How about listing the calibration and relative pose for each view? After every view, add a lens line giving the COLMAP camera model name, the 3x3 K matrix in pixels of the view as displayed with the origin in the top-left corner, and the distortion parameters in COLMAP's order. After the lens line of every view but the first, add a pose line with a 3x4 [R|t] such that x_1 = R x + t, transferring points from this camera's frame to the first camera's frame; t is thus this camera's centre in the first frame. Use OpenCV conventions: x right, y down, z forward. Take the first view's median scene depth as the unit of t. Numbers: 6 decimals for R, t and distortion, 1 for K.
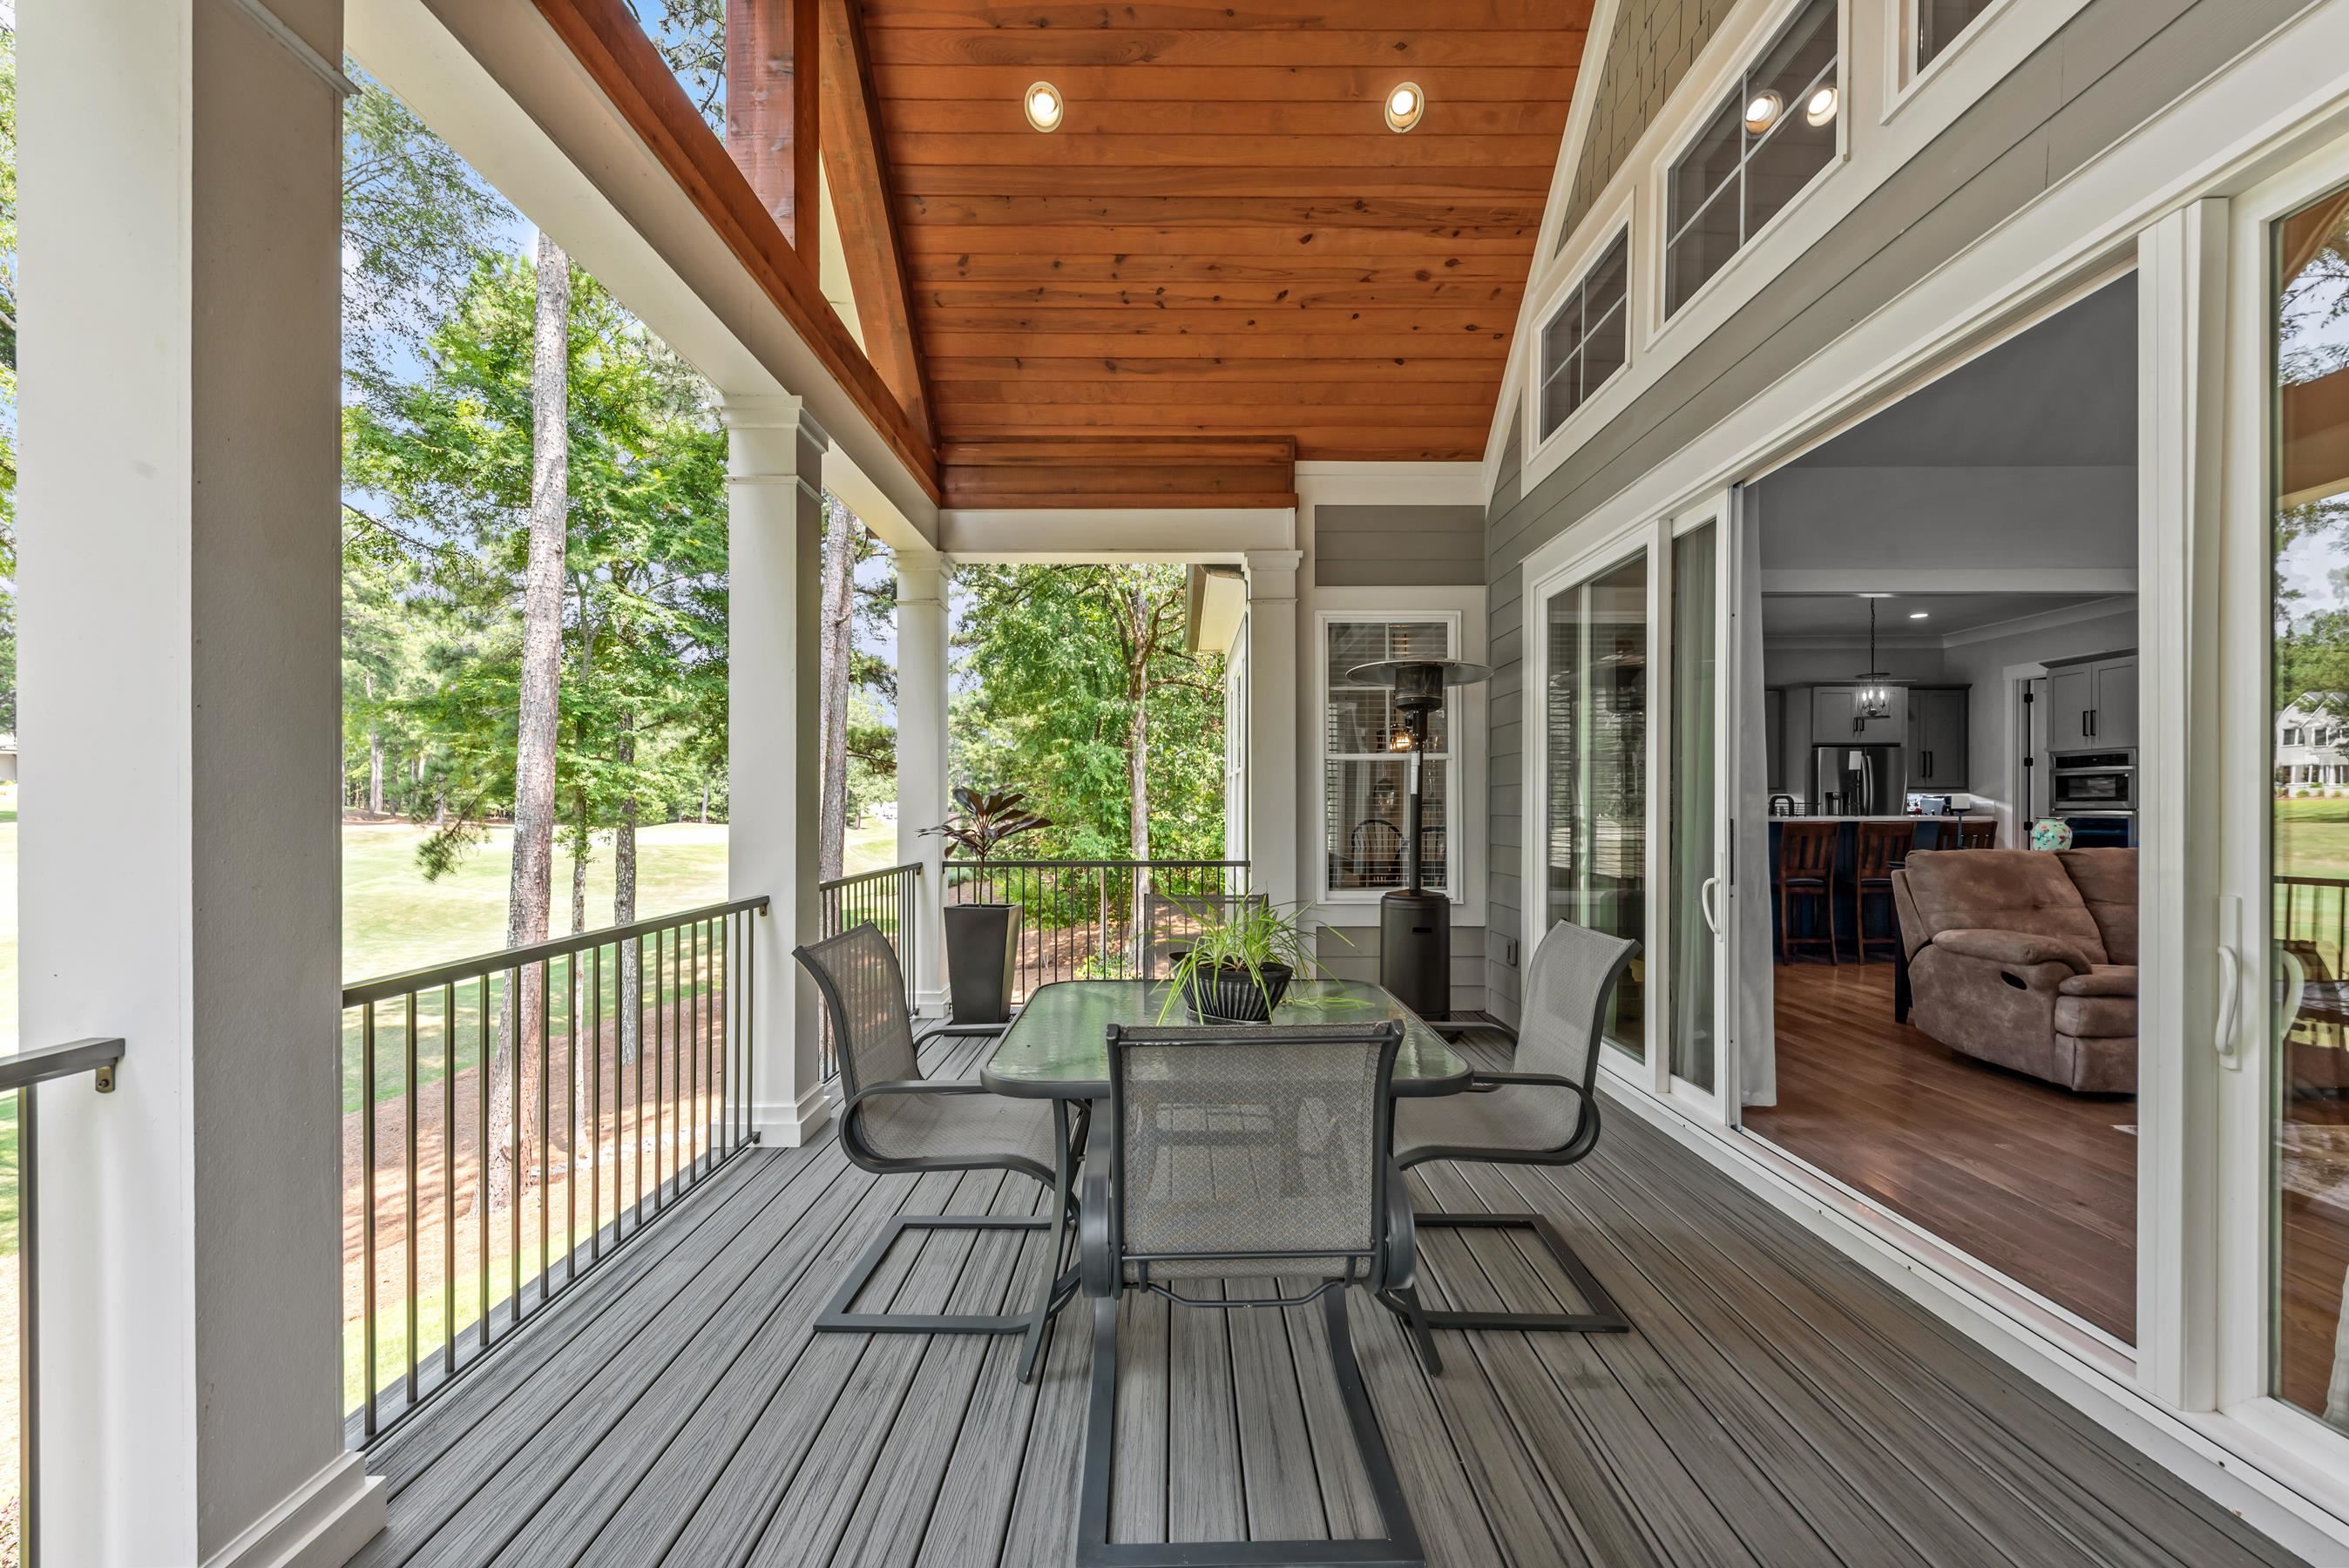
lens RADIAL K [[925.3, 0, 1173.0], [0, 925.3, 795.9], [0, 0, 1]] dist [0.018498, 0.000167]
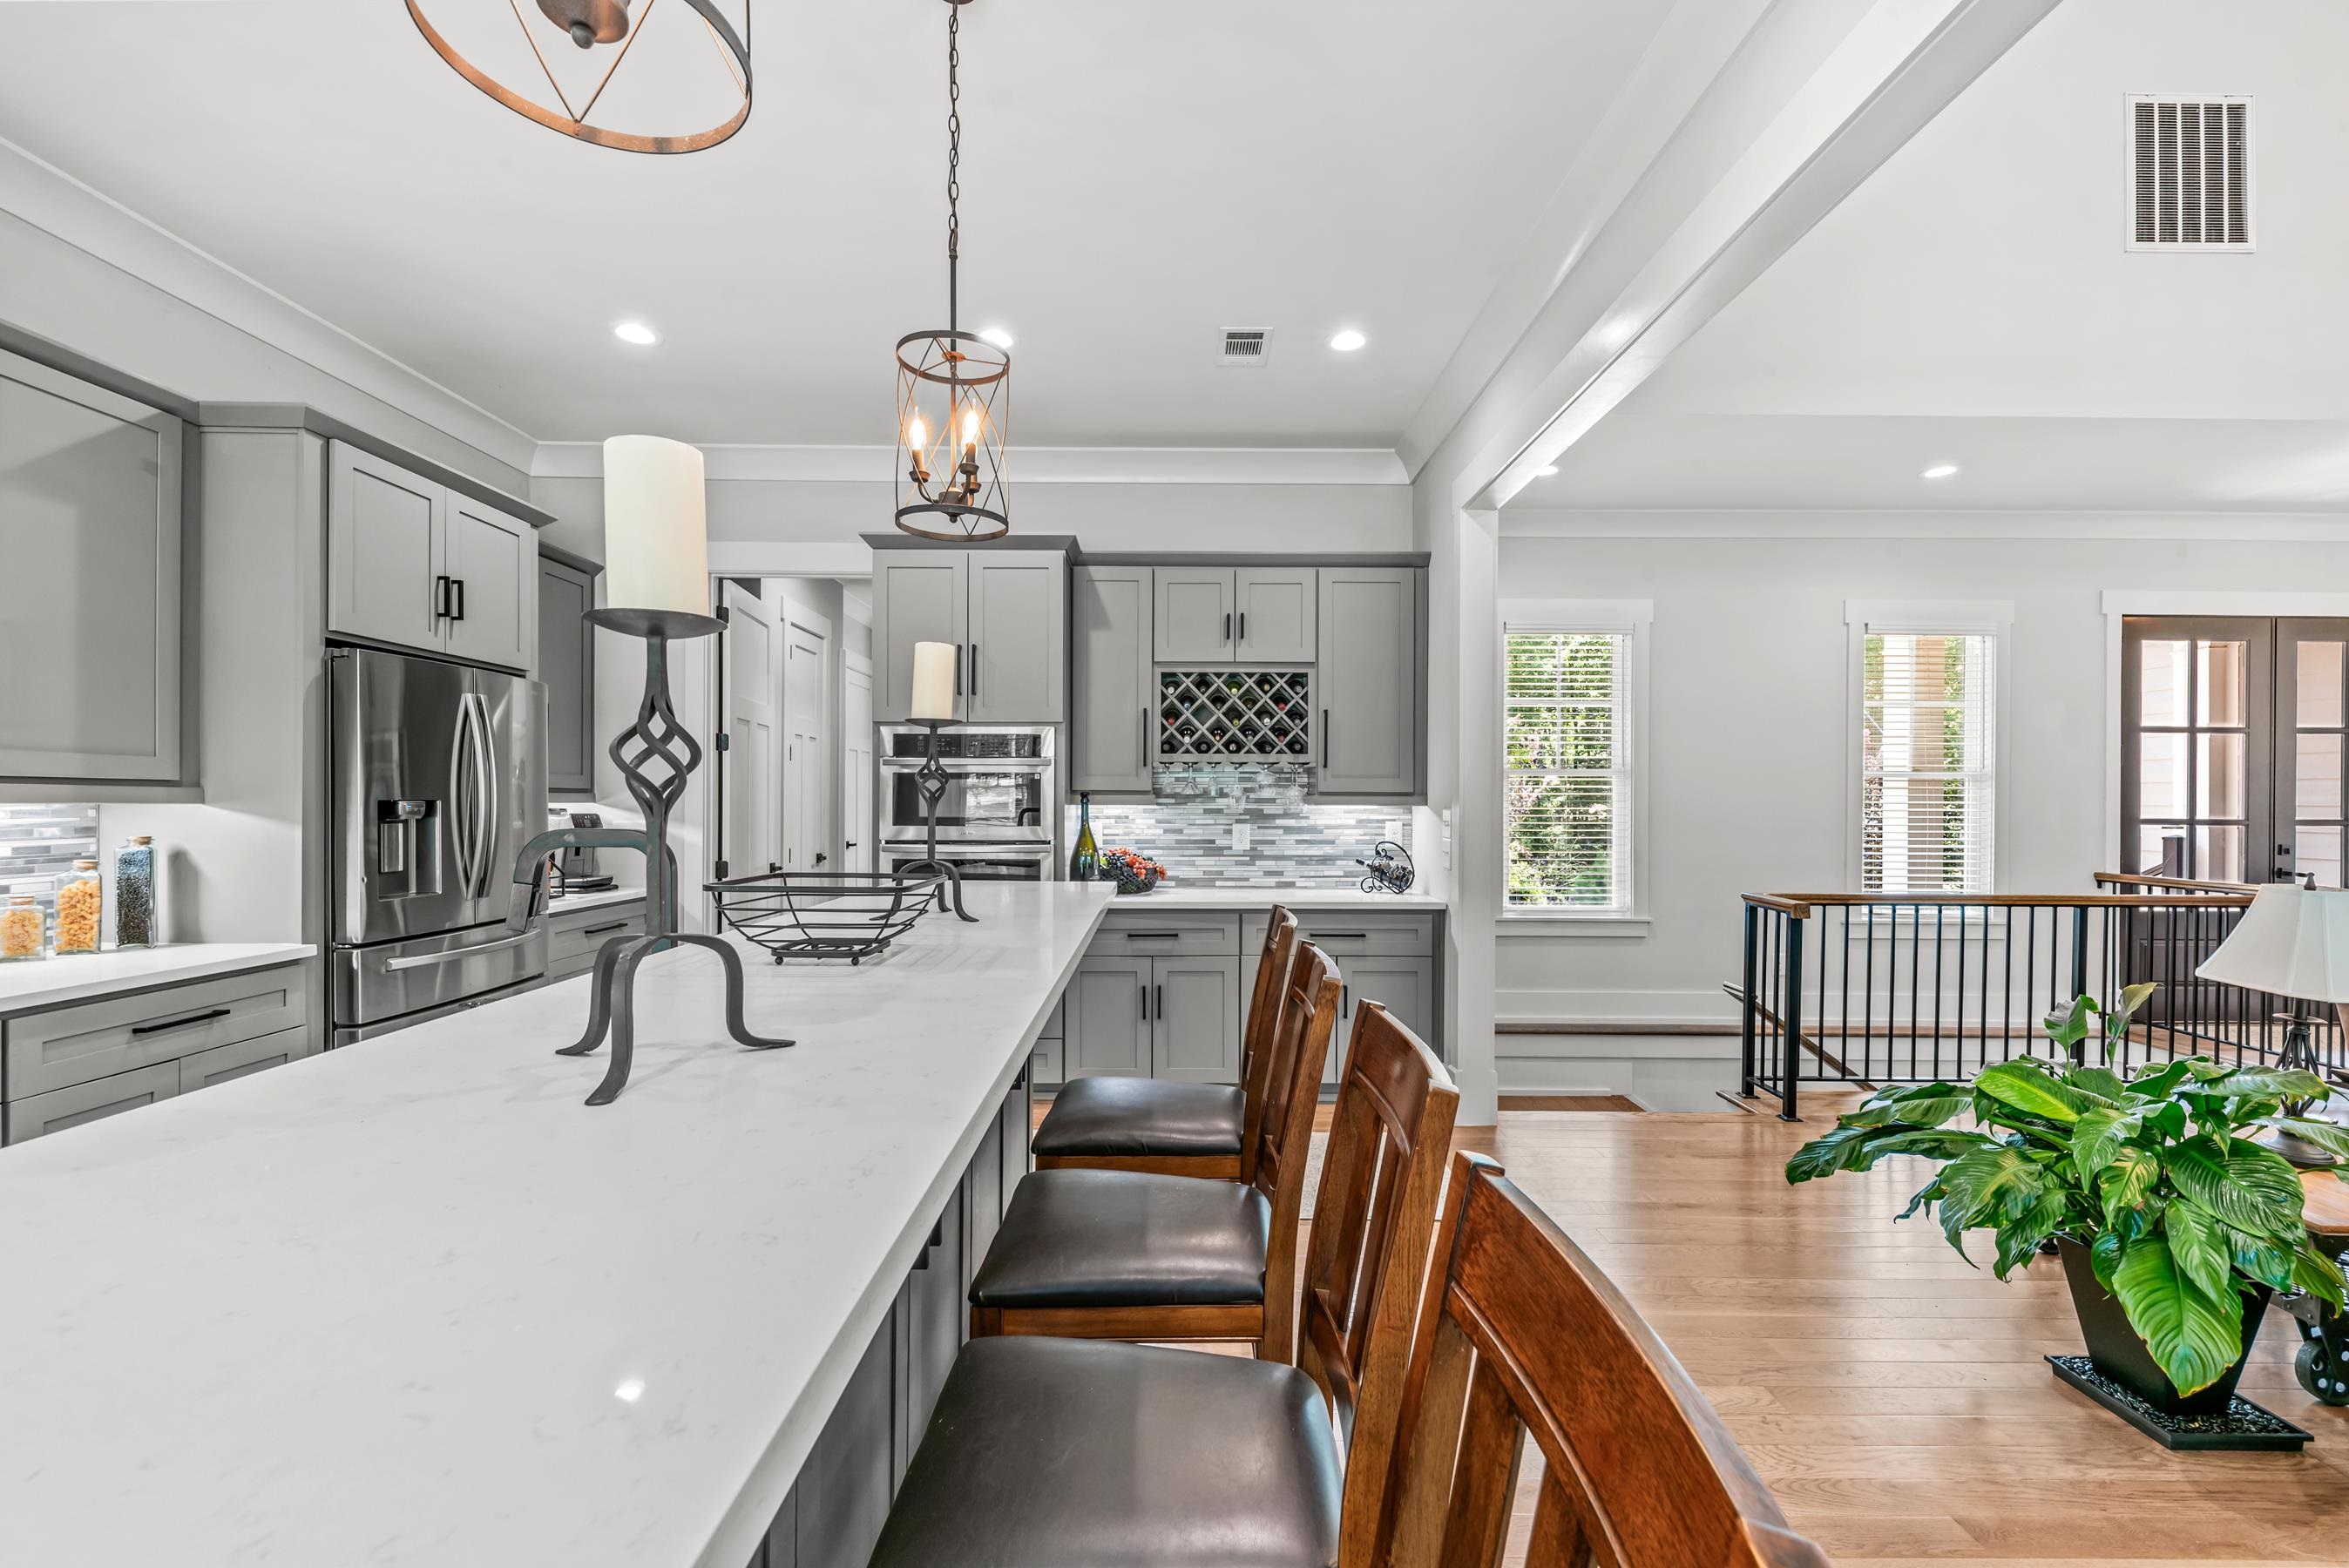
lens RADIAL K [[989.3, 0, 1178.5], [0, 989.3, 799.4], [0, 0, 1]] dist [0.024448, -0.010327]
pose [[0.001642, 0.003023, 0.999994, 0.375926], [-0.012137, 0.999922, -0.003003, -0.007248], [-0.999925, -0.012132, 0.001678, 0.736594]]
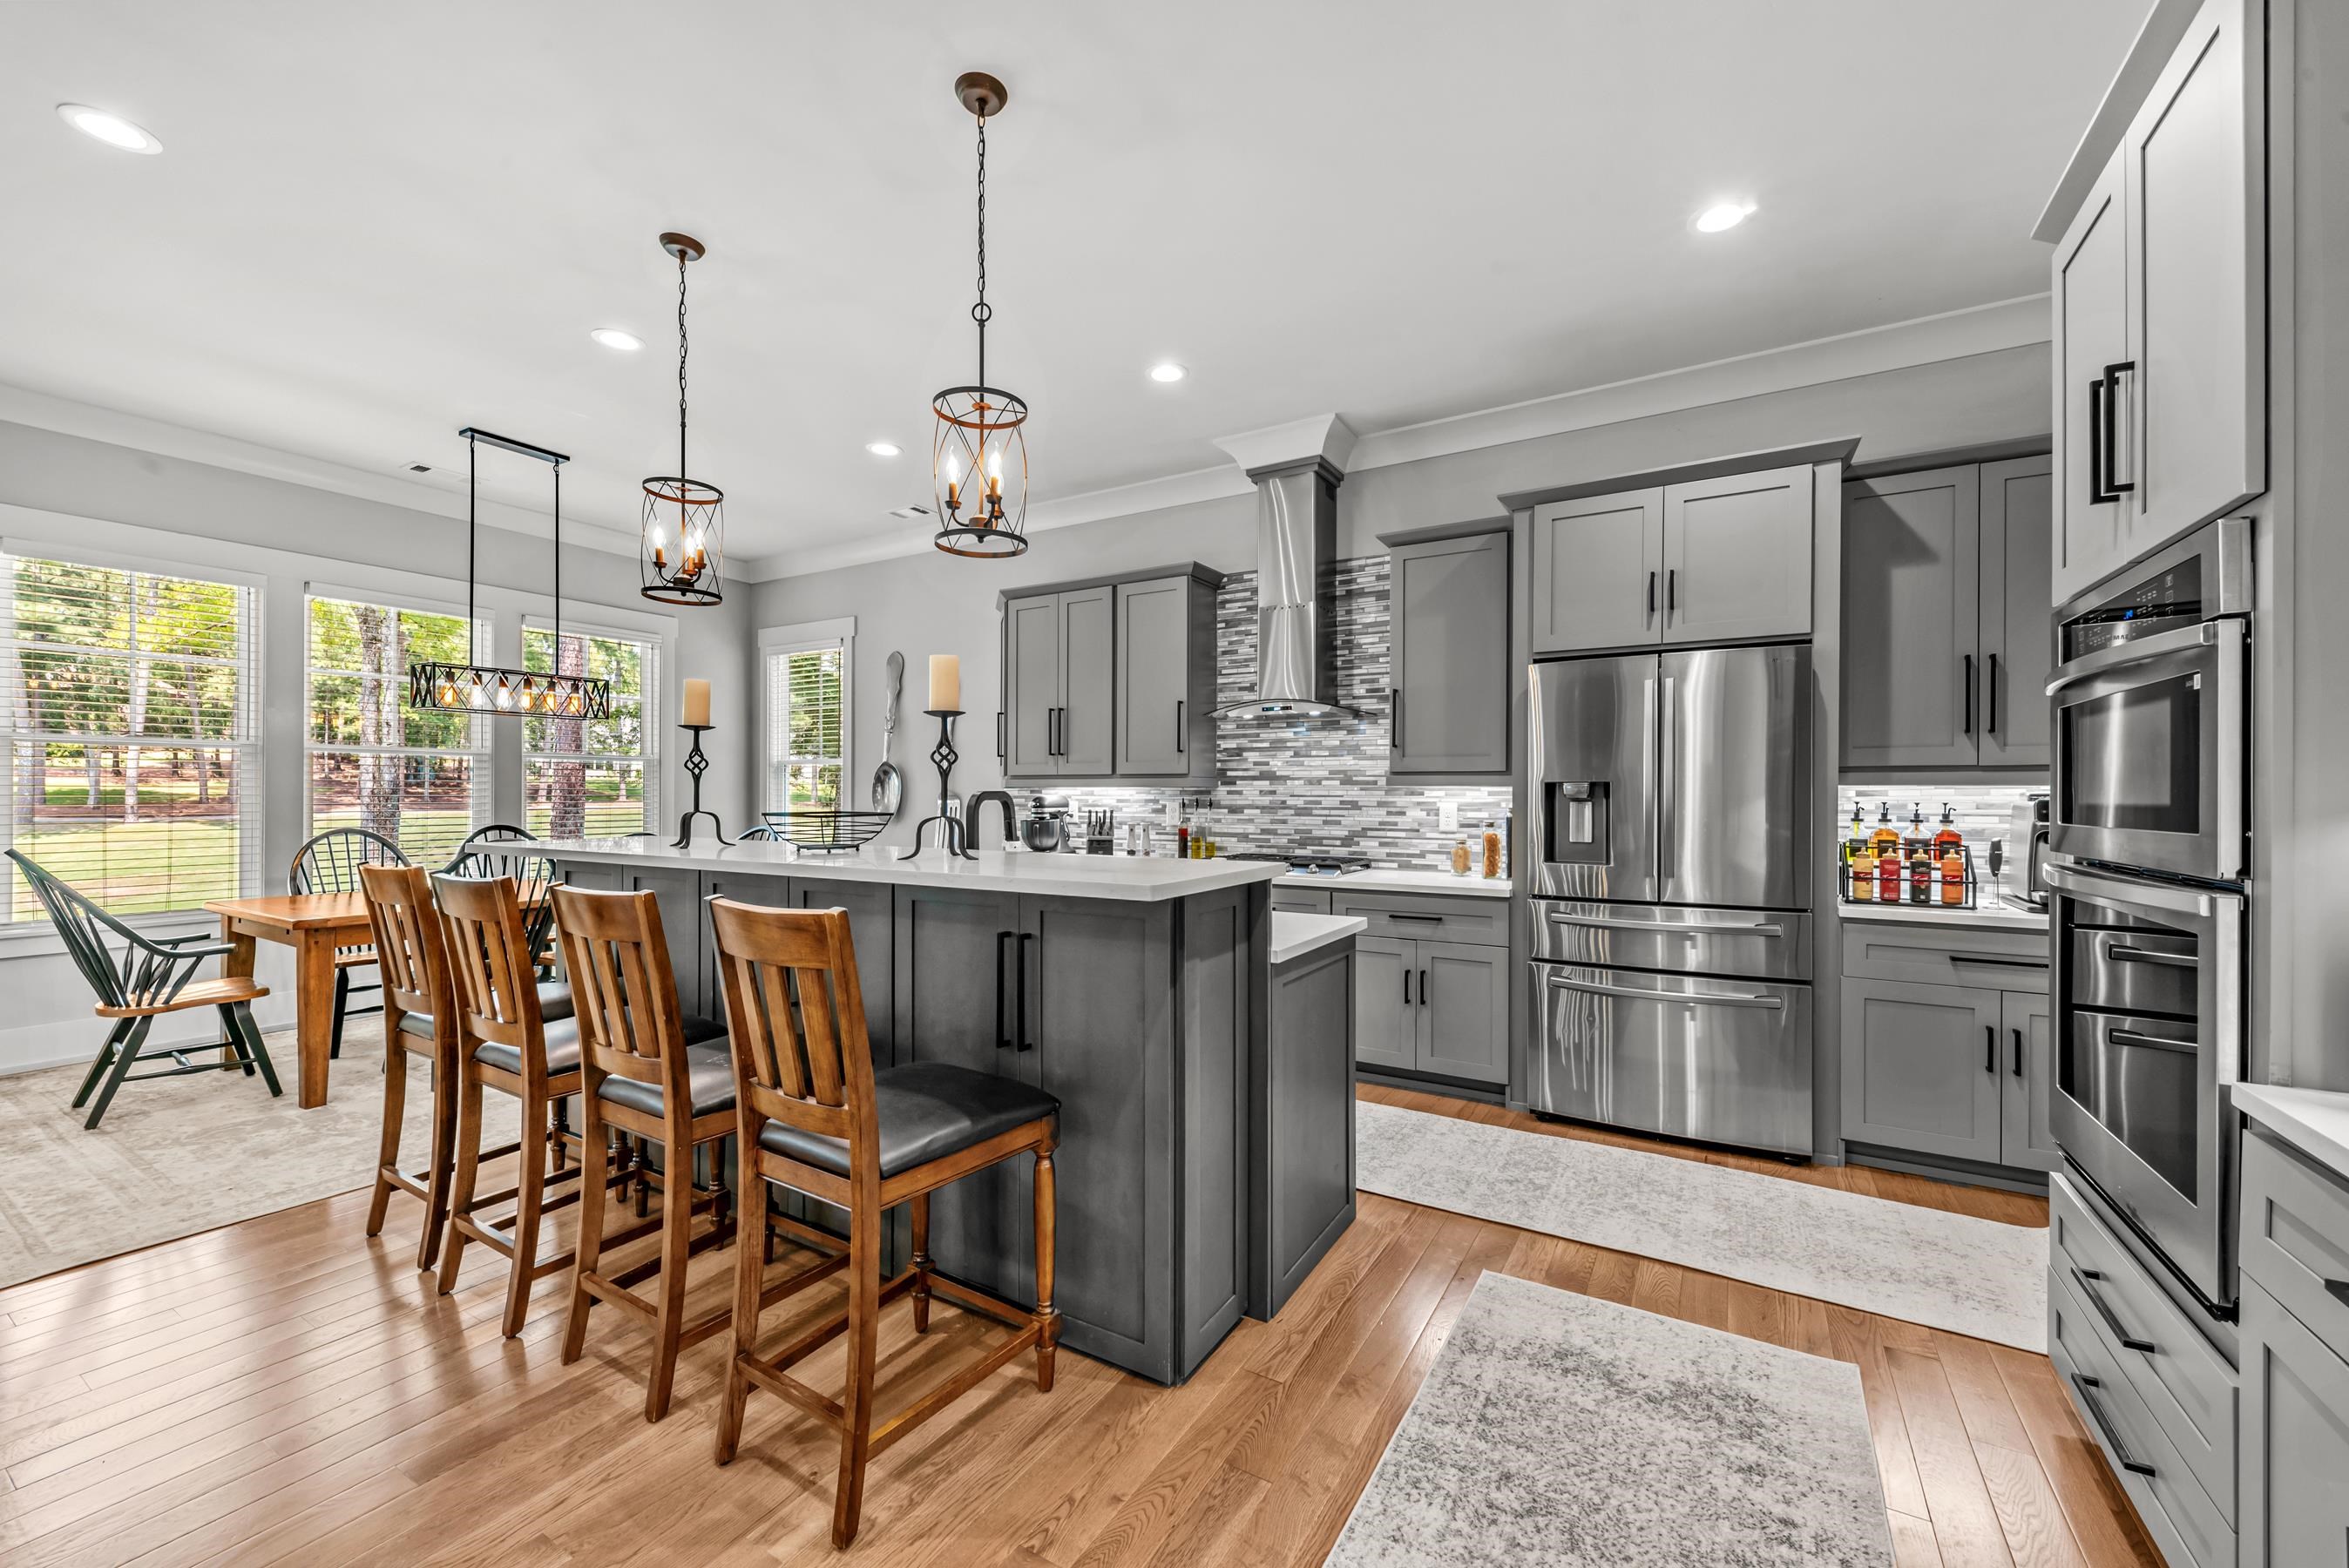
lens RADIAL K [[925.3, 0, 1173.0], [0, 925.3, 795.9], [0, 0, 1]] dist [0.018498, 0.000167]
pose [[0.854637, 0.003163, -0.519217, 0.763272], [0.001614, 0.999960, 0.008749, -0.002889], [0.519224, -0.008315, 0.854598, 0.599895]]
